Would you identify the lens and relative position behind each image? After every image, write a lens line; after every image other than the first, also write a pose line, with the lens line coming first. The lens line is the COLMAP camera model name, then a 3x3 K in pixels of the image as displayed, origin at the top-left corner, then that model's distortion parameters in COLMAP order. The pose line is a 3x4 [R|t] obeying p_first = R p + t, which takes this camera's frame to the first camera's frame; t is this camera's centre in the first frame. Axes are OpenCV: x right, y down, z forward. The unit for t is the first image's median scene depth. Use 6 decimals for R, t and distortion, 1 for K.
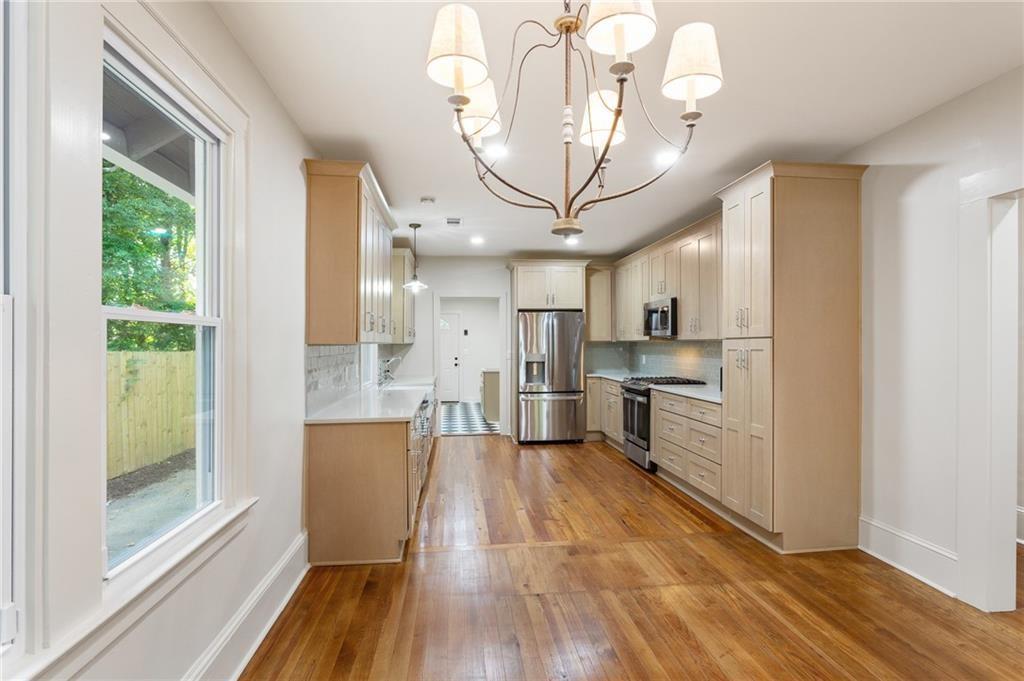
lens RADIAL K [[505.8, 0, 517.2], [0, 505.8, 342.4], [0, 0, 1]] dist [-0.013228, 0.006014]
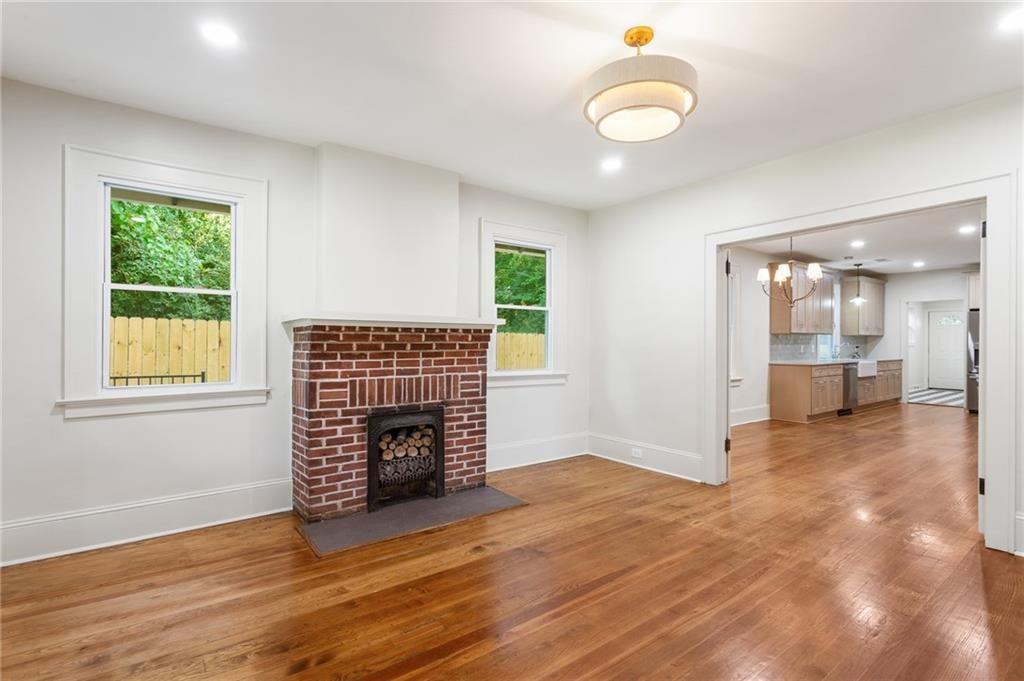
lens RADIAL K [[505.8, 0, 513.1], [0, 505.8, 338.2], [0, 0, 1]] dist [-0.013228, 0.006014]
pose [[0.507139, 0.000098, -0.861864, 0.598760], [-0.003381, 0.999993, -0.001876, 0.019313], [0.861858, 0.003865, 0.507136, -0.763275]]
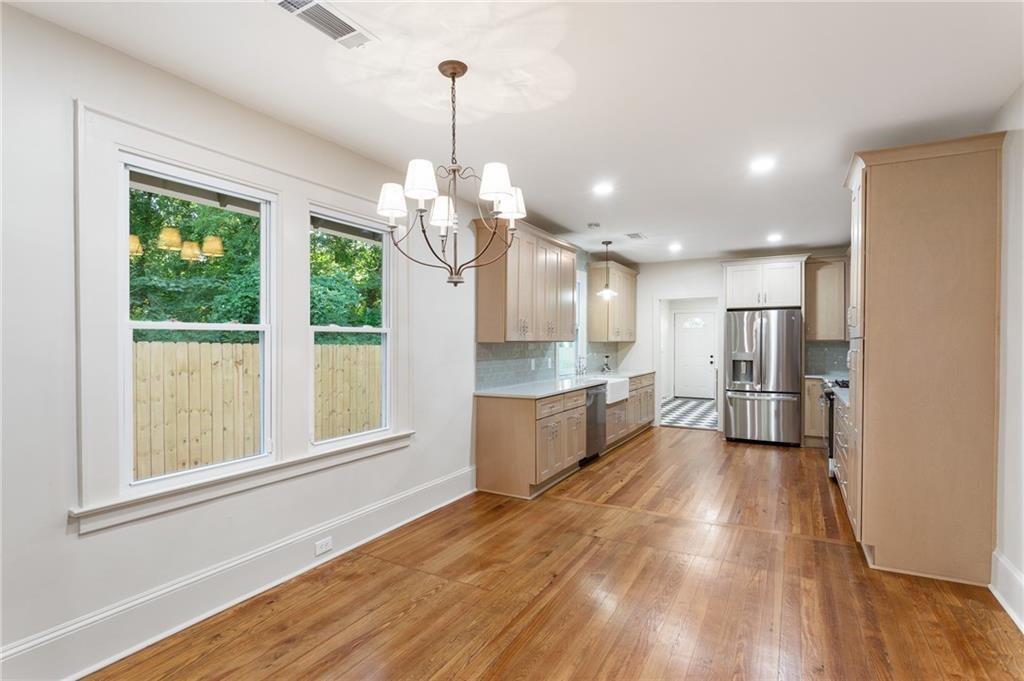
lens RADIAL K [[505.8, 0, 522.6], [0, 505.8, 337.8], [0, 0, 1]] dist [-0.013228, 0.006014]
pose [[0.817703, 0.000264, -0.575640, 0.289806], [-0.002319, 0.999993, -0.002835, -0.002921], [0.575636, 0.003653, 0.817698, -0.077814]]
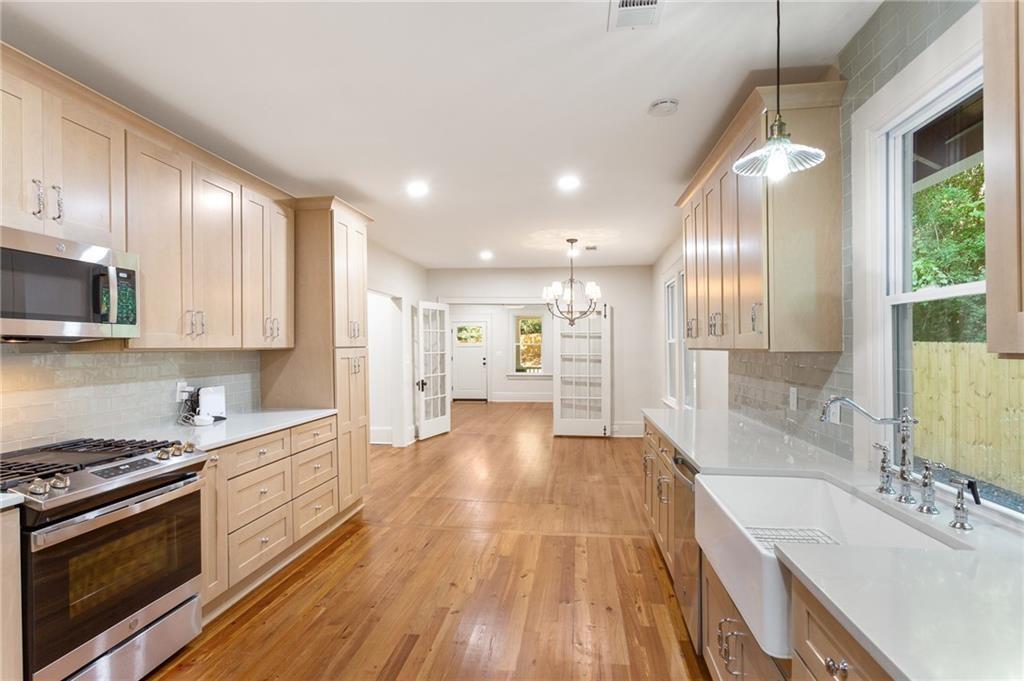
lens RADIAL K [[505.8, 0, 508.2], [0, 505.8, 344.4], [0, 0, 1]] dist [-0.013228, 0.006014]
pose [[-0.966095, 0.007714, 0.258073, -0.113538], [0.006230, 0.999959, -0.006566, -0.003380], [-0.258113, -0.004735, -0.966103, 1.203934]]
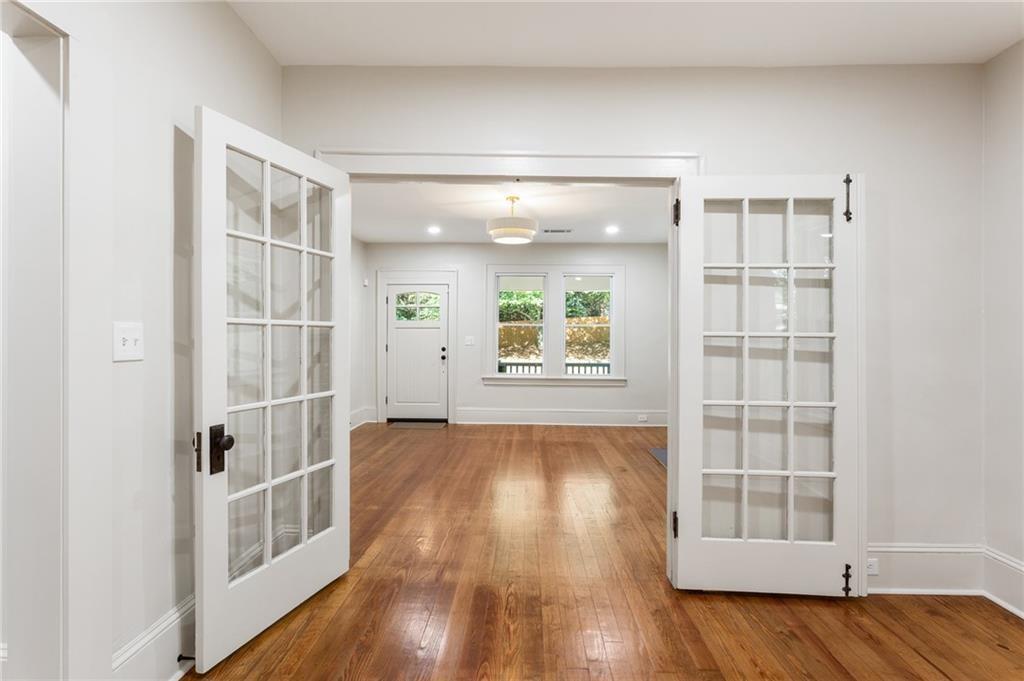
lens RADIAL K [[505.8, 0, 514.6], [0, 505.8, 339.8], [0, 0, 1]] dist [-0.013228, 0.006014]
pose [[-0.988272, -0.005618, 0.152601, 0.182832], [-0.005812, 0.999983, -0.000824, 0.020567], [-0.152593, -0.001701, -0.988288, 0.338804]]
